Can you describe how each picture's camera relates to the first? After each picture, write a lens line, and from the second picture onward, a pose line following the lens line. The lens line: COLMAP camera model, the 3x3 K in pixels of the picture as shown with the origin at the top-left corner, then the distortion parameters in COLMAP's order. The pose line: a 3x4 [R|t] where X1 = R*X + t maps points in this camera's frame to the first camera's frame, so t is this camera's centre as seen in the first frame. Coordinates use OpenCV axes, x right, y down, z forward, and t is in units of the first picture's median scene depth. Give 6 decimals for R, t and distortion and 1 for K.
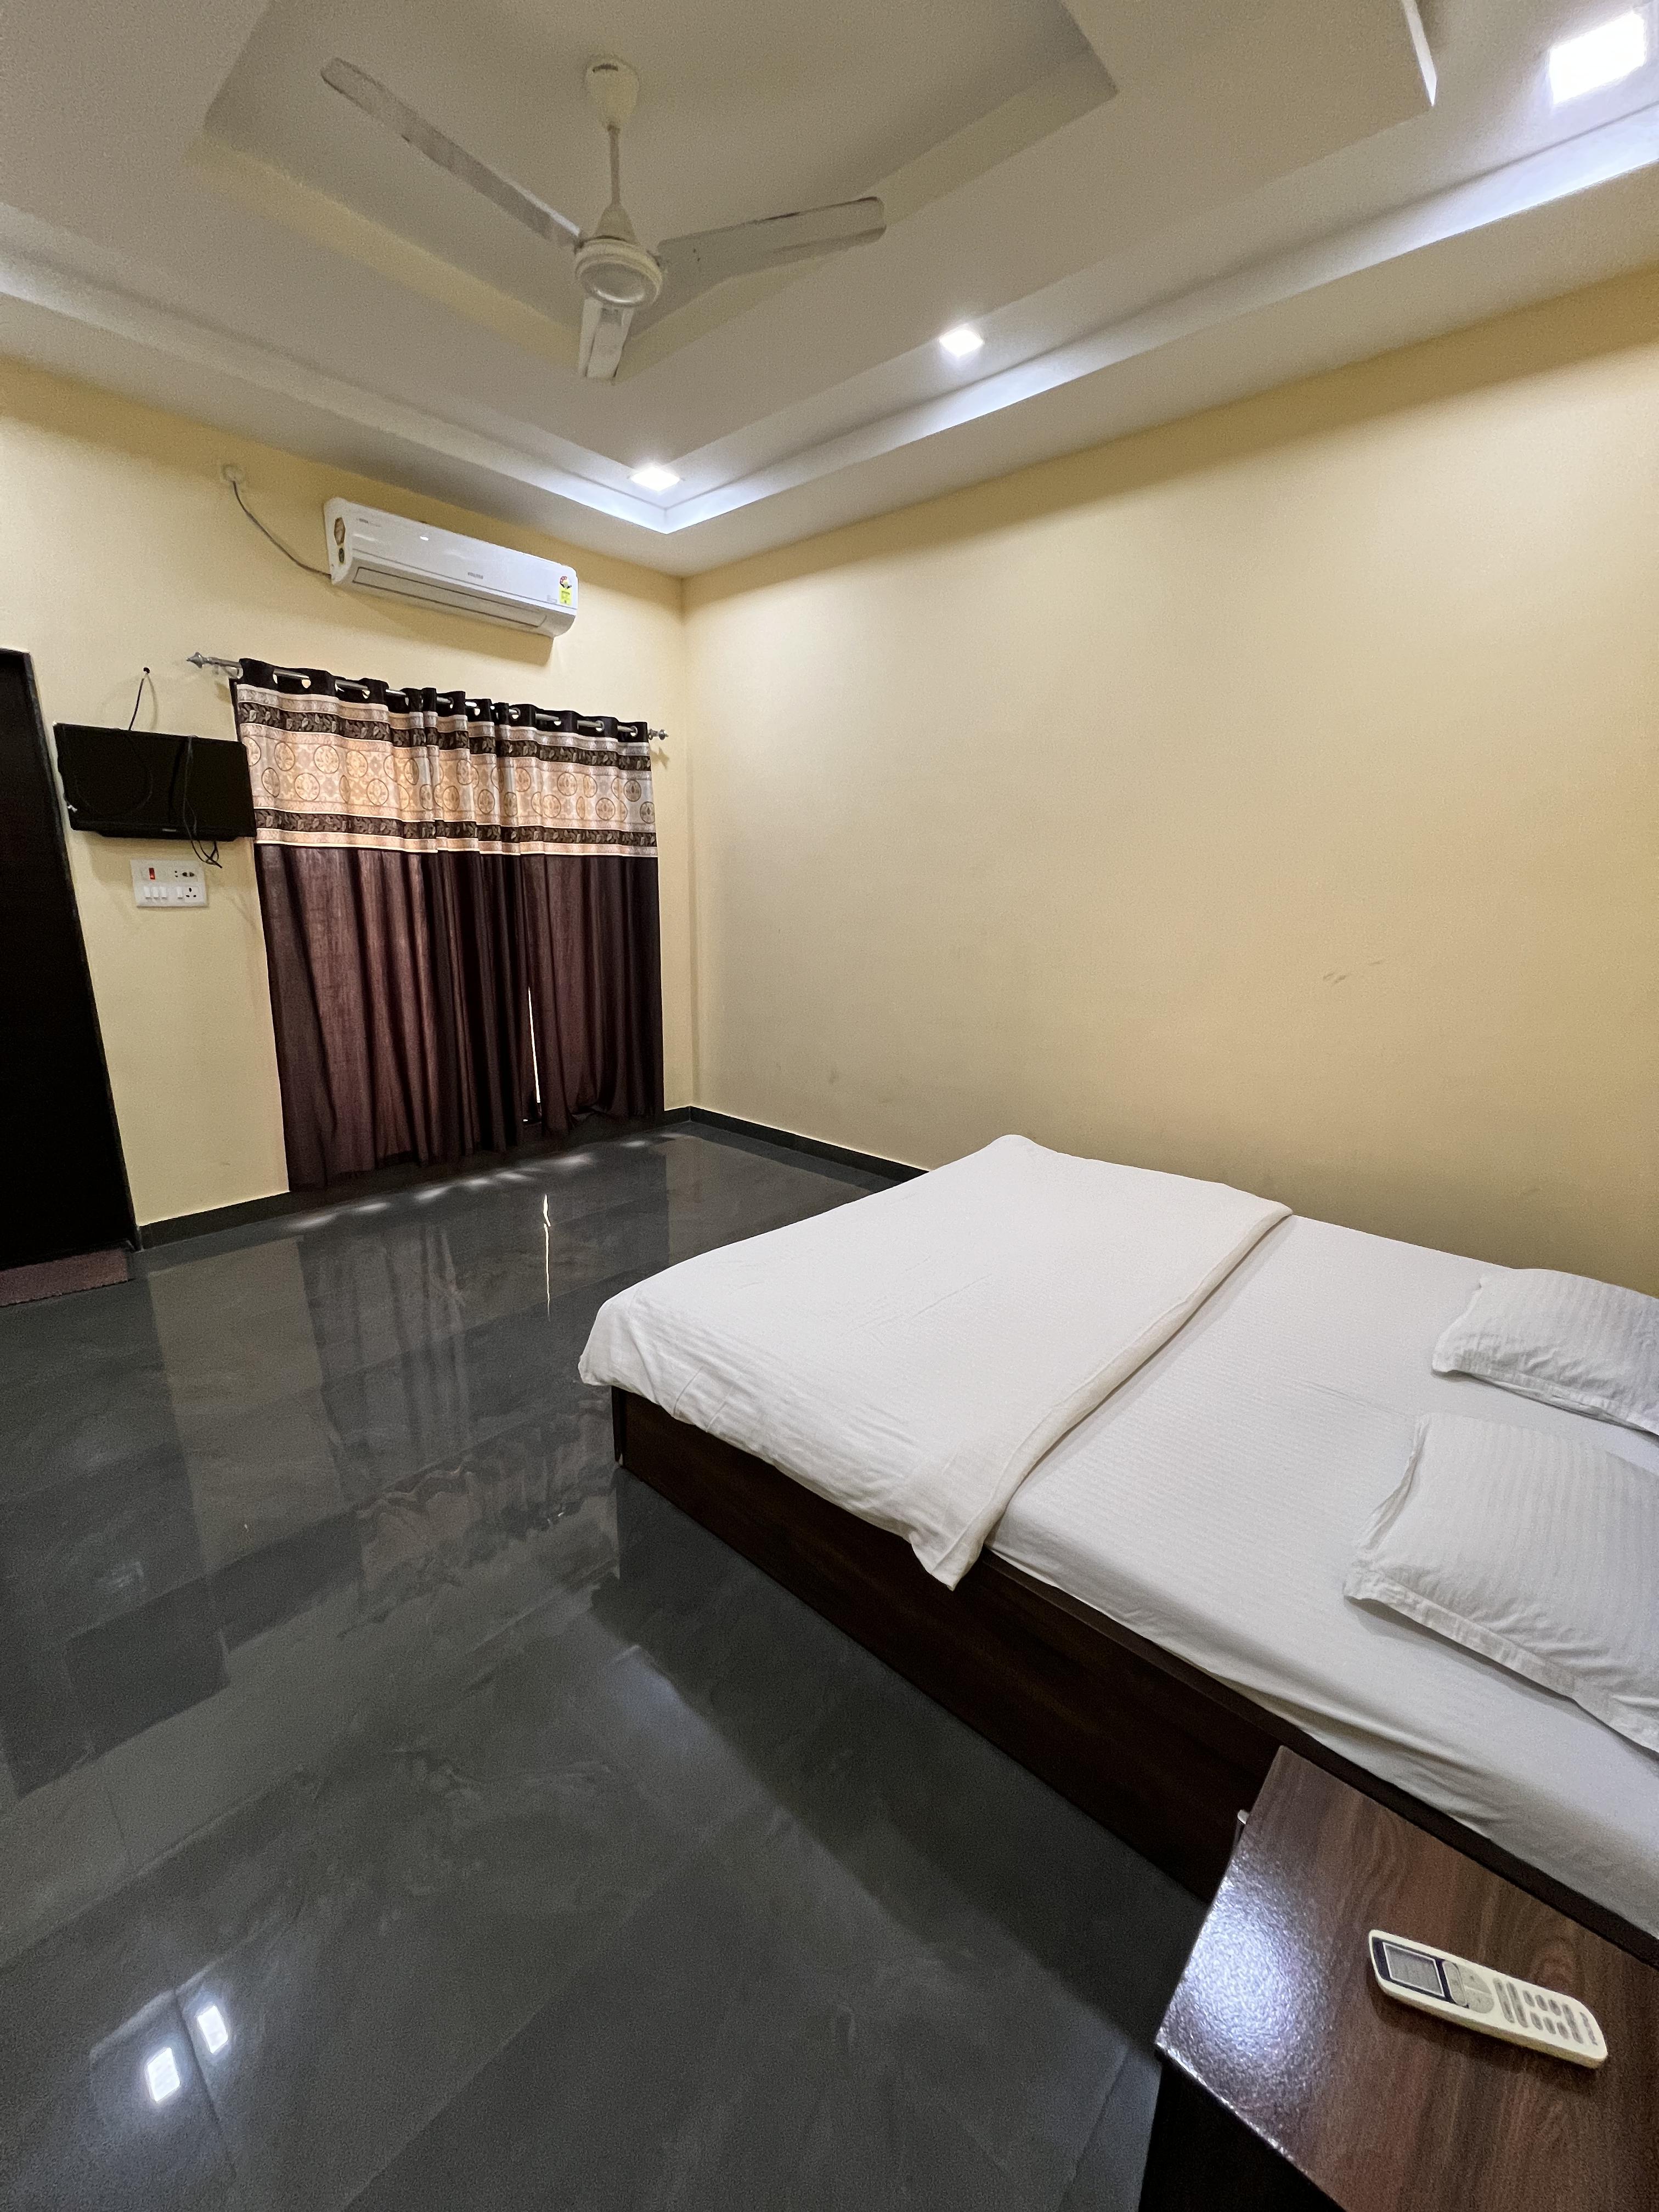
lens RADIAL K [[885.6, 0, 829.5], [0, 885.6, 1106.0], [0, 0, 1]] dist [-0.002254, -0.000286]
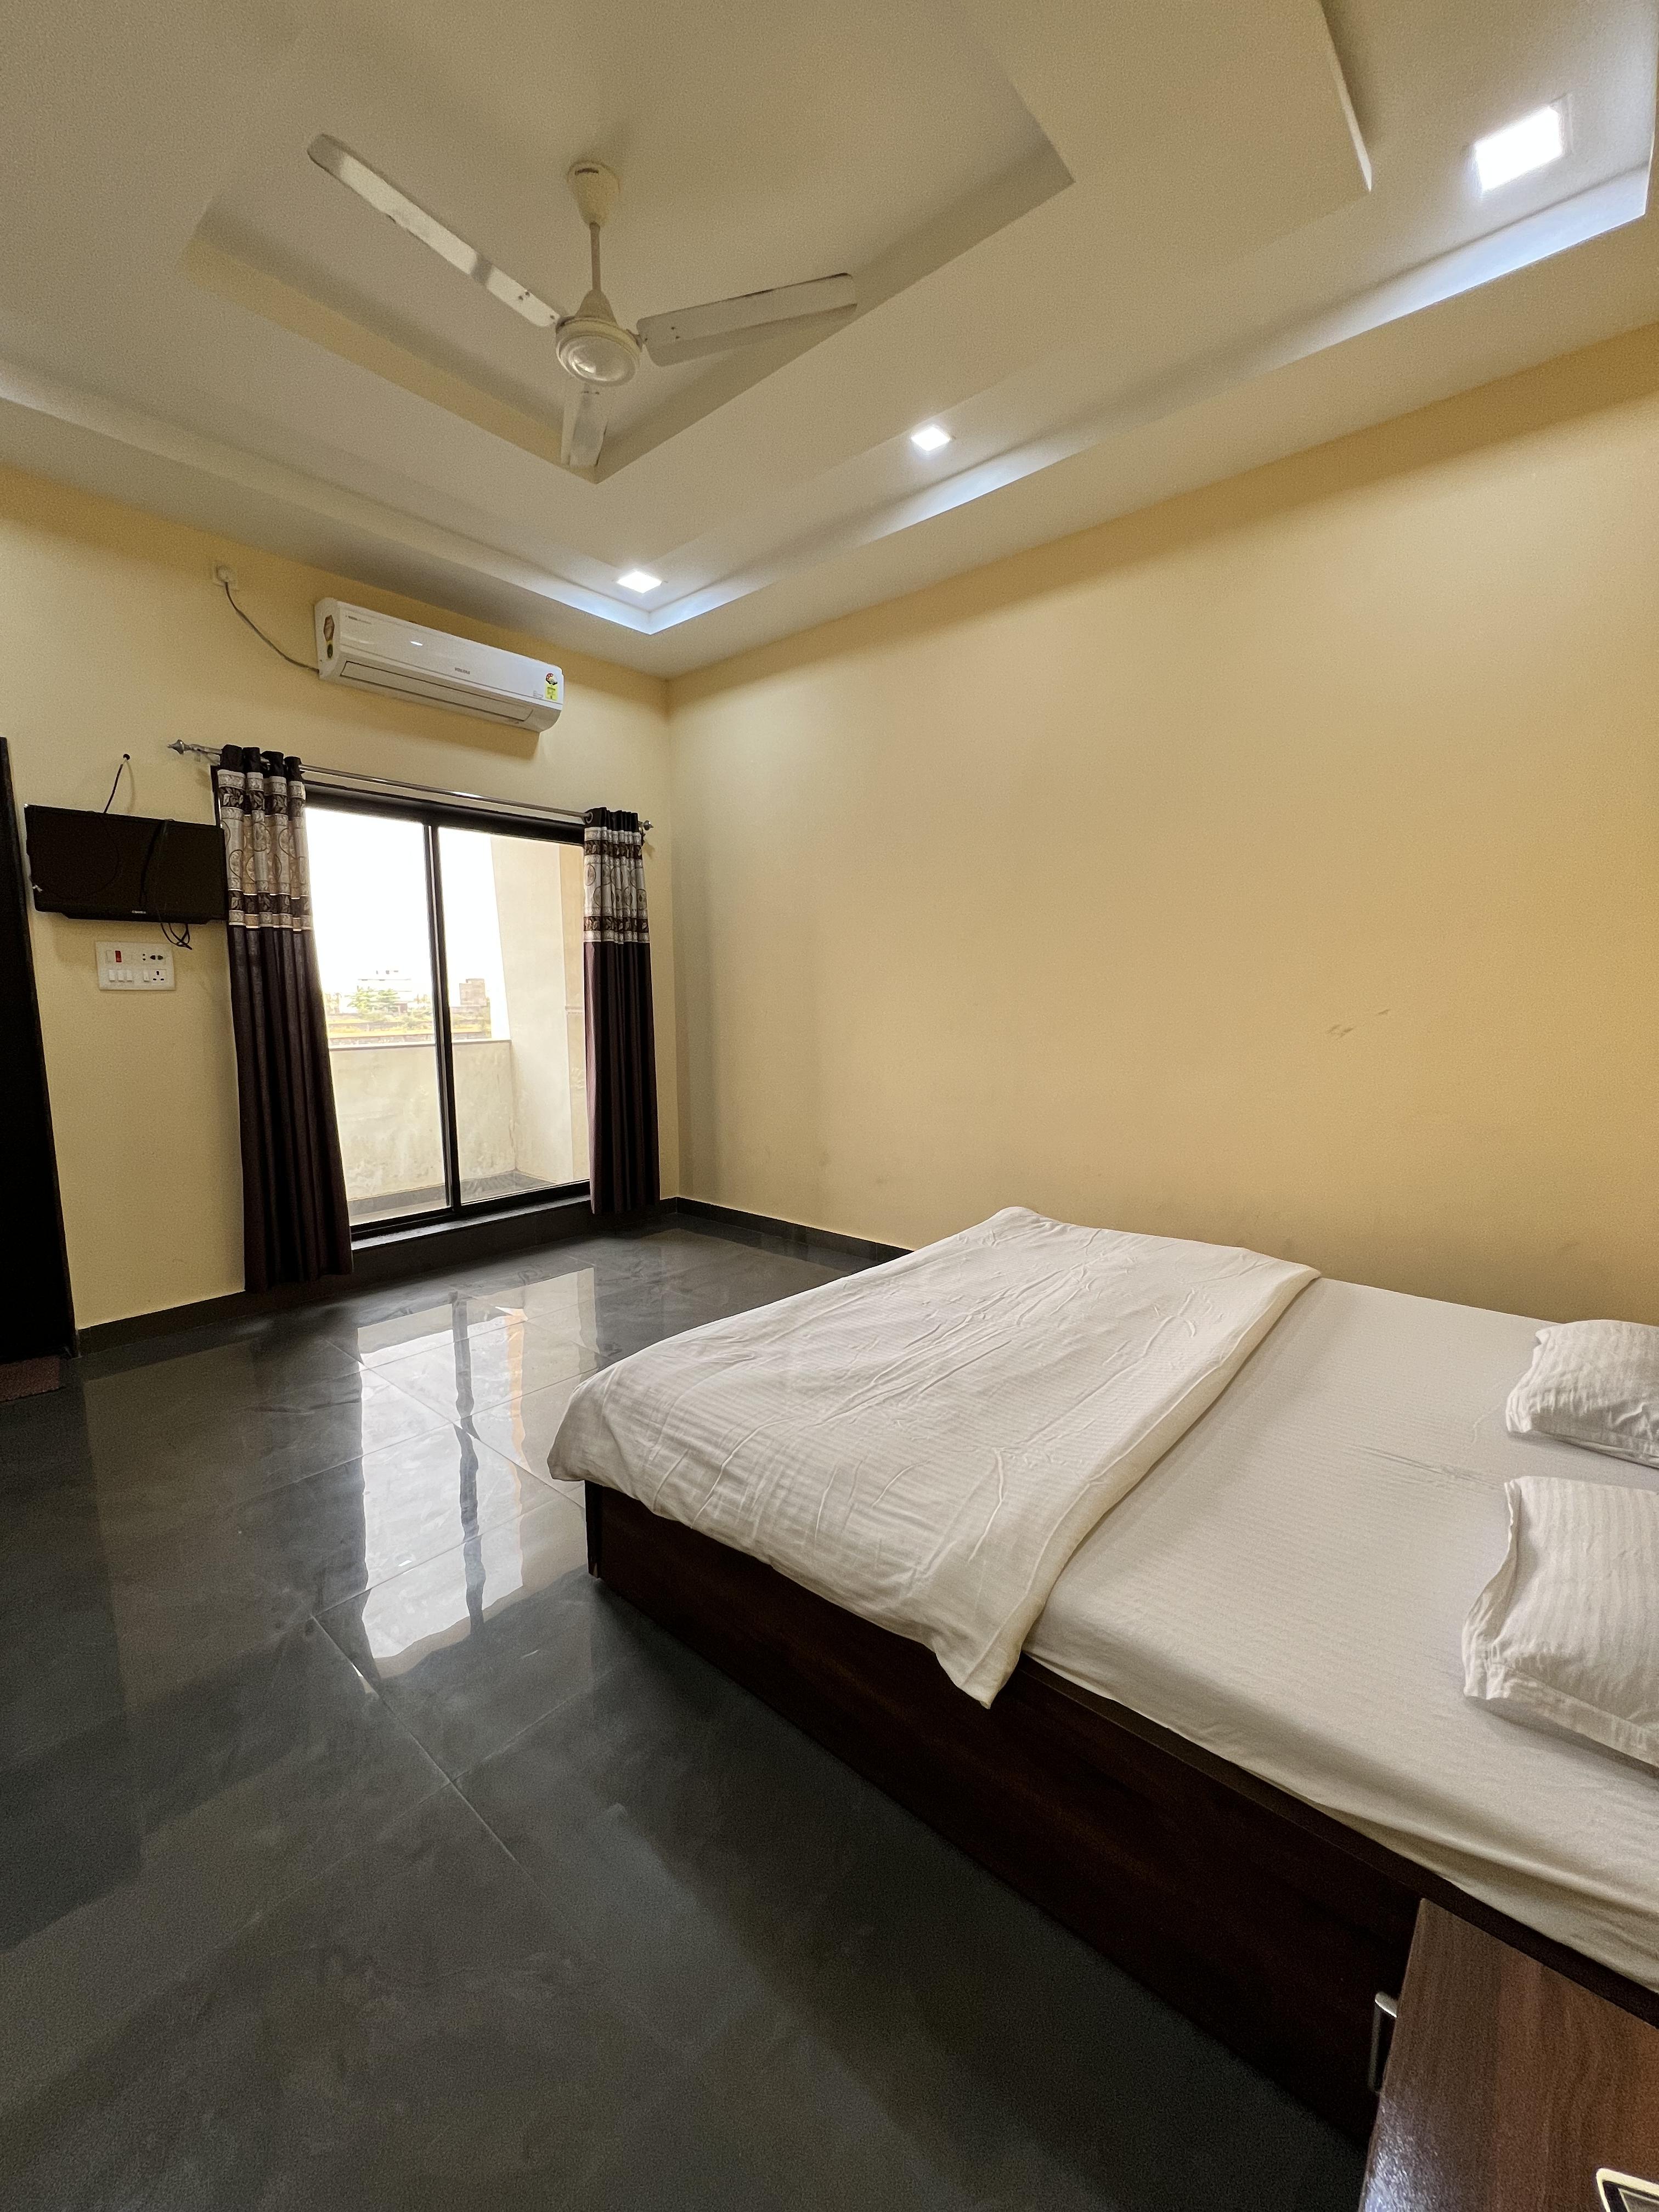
lens RADIAL K [[885.6, 0, 829.5], [0, 885.6, 1106.0], [0, 0, 1]] dist [-0.002254, -0.000286]
pose [[0.999629, -0.024006, 0.012850, -0.004743], [0.025381, 0.992391, -0.120481, 0.062773], [-0.009860, 0.120762, 0.992632, 0.084171]]
